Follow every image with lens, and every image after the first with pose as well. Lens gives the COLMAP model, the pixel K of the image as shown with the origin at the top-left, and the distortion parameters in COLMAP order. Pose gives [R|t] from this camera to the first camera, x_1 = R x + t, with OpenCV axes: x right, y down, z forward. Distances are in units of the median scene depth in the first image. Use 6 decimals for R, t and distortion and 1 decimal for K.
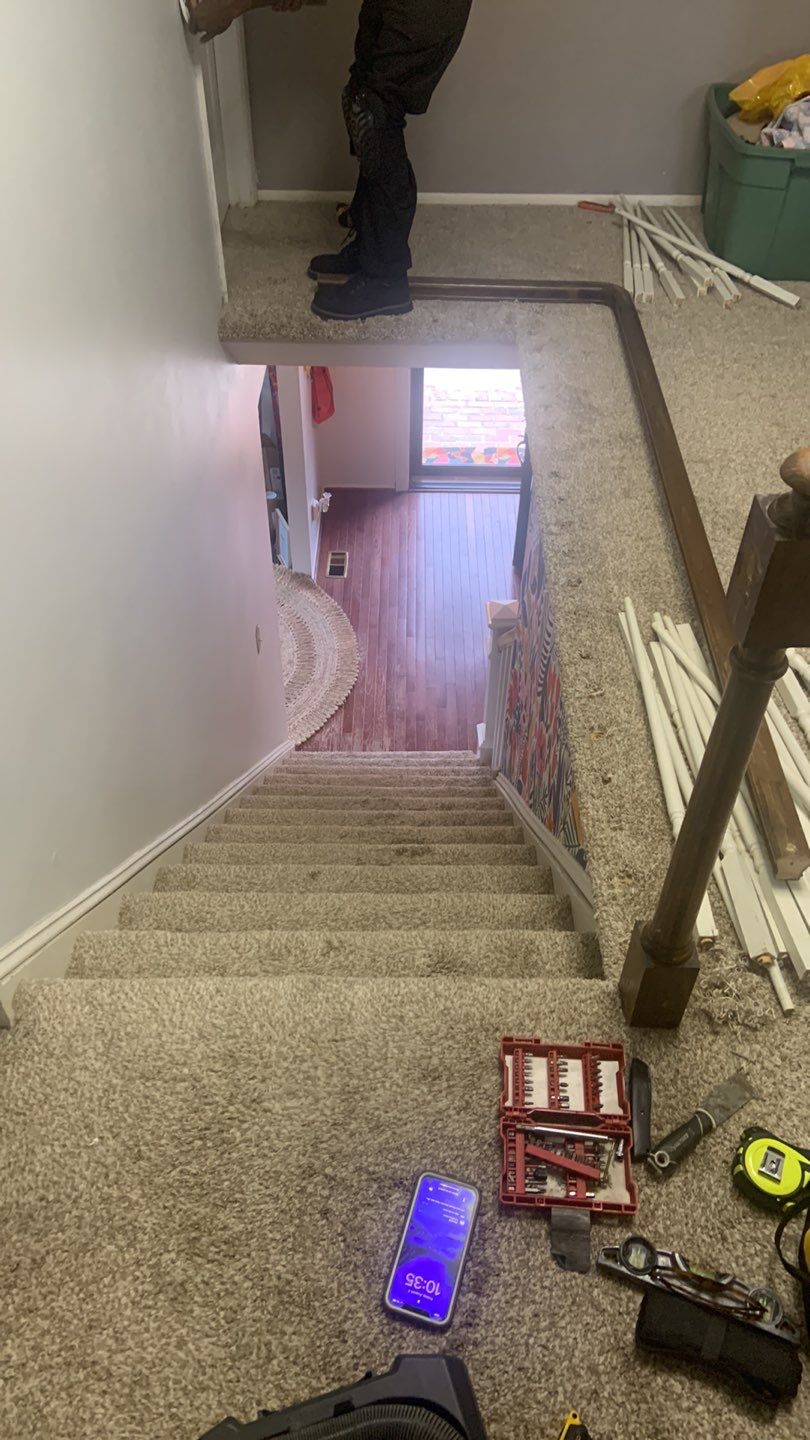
lens RADIAL K [[1005.9, 0, 417.3], [0, 1005.9, 695.3], [0, 0, 1]] dist [0.109506, -0.136273]
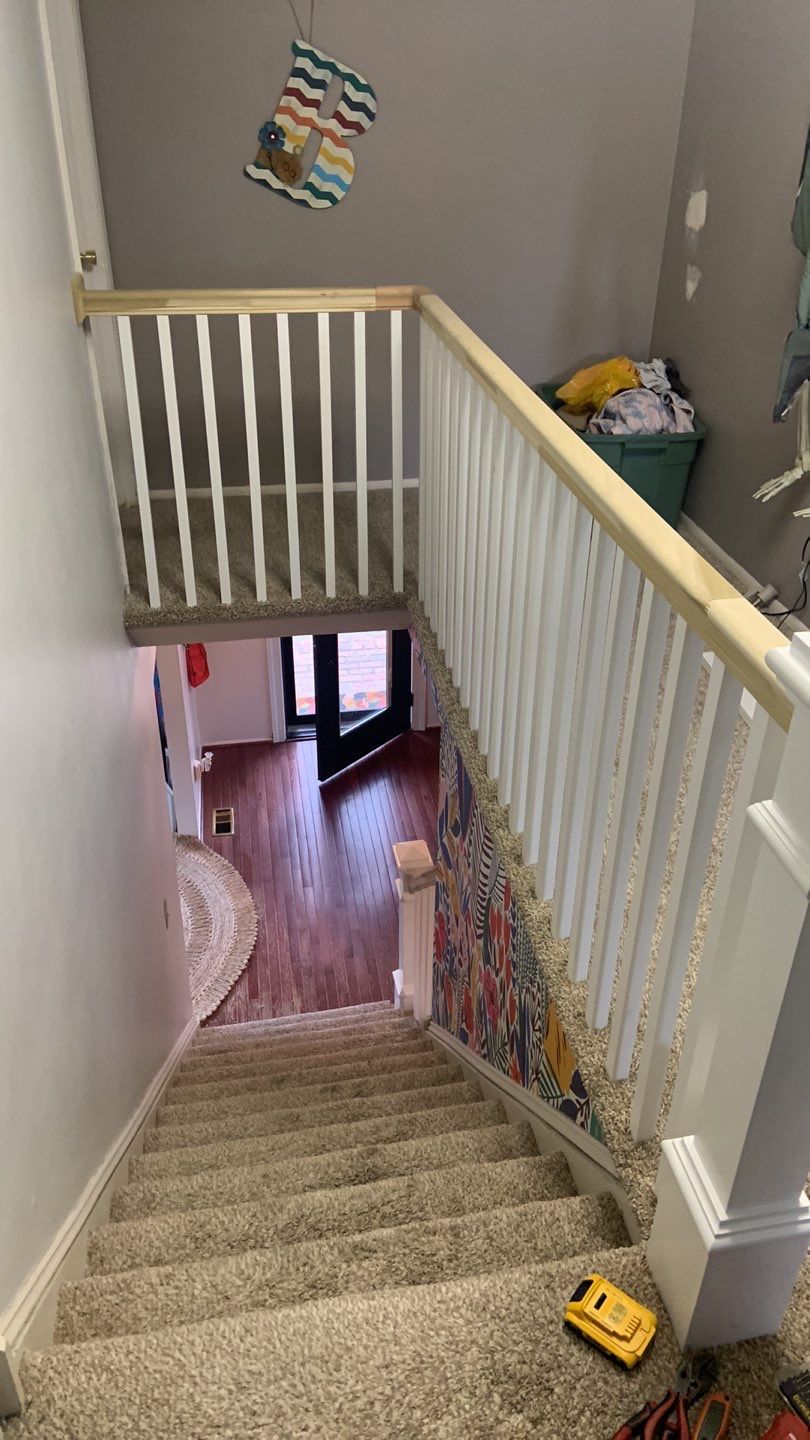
lens RADIAL K [[1005.9, 0, 417.3], [0, 1005.9, 695.3], [0, 0, 1]] dist [0.109506, -0.136273]
pose [[0.984609, -0.092029, 0.148580, -0.061039], [0.123578, 0.967751, -0.219514, -0.018347], [-0.123587, 0.234497, 0.964229, -0.018470]]
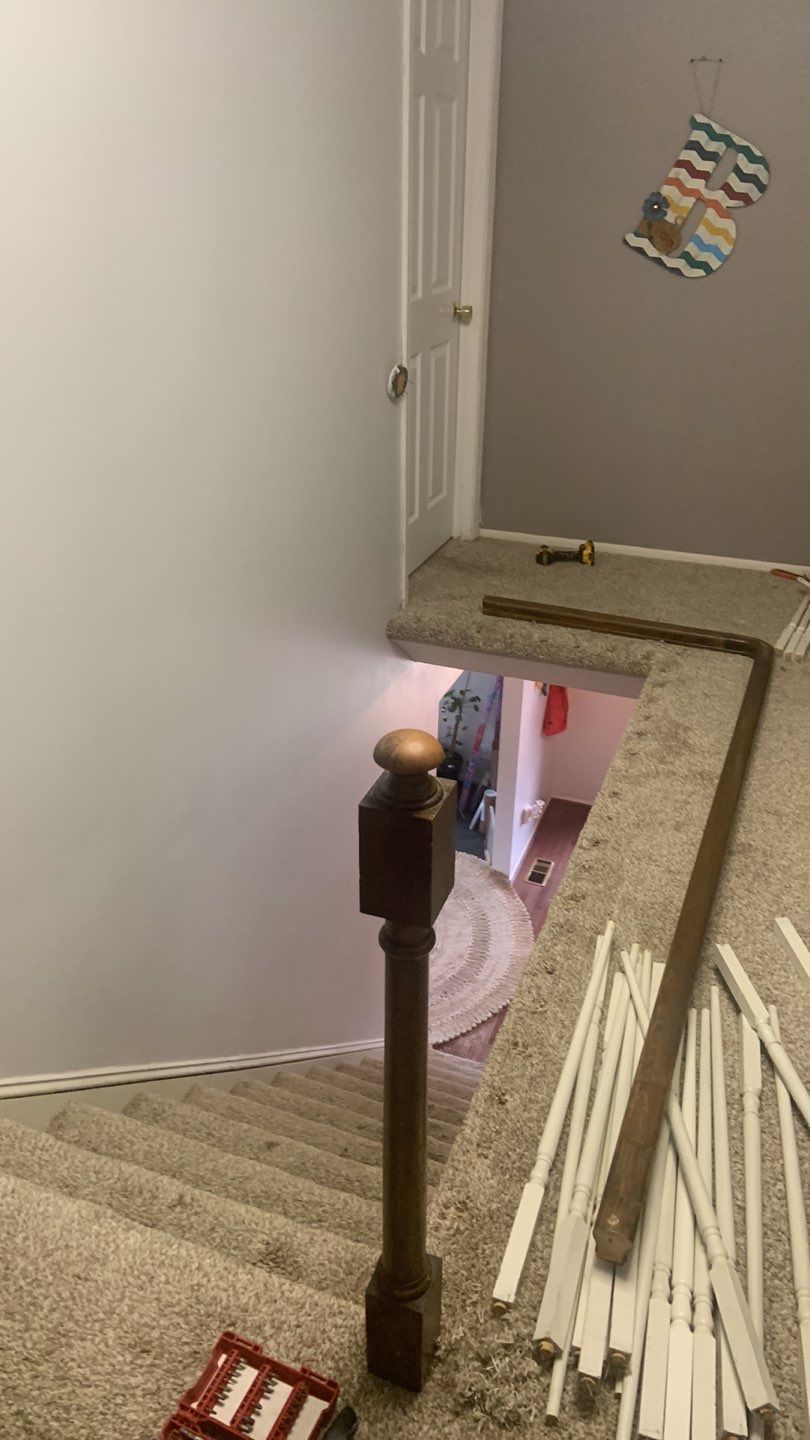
lens RADIAL K [[1005.9, 0, 417.3], [0, 1005.9, 695.3], [0, 0, 1]] dist [0.109506, -0.136273]
pose [[0.937669, 0.156018, -0.310542, 0.197525], [-0.242770, 0.933453, -0.264062, 0.001227], [0.248678, 0.322993, 0.913146, 0.003935]]
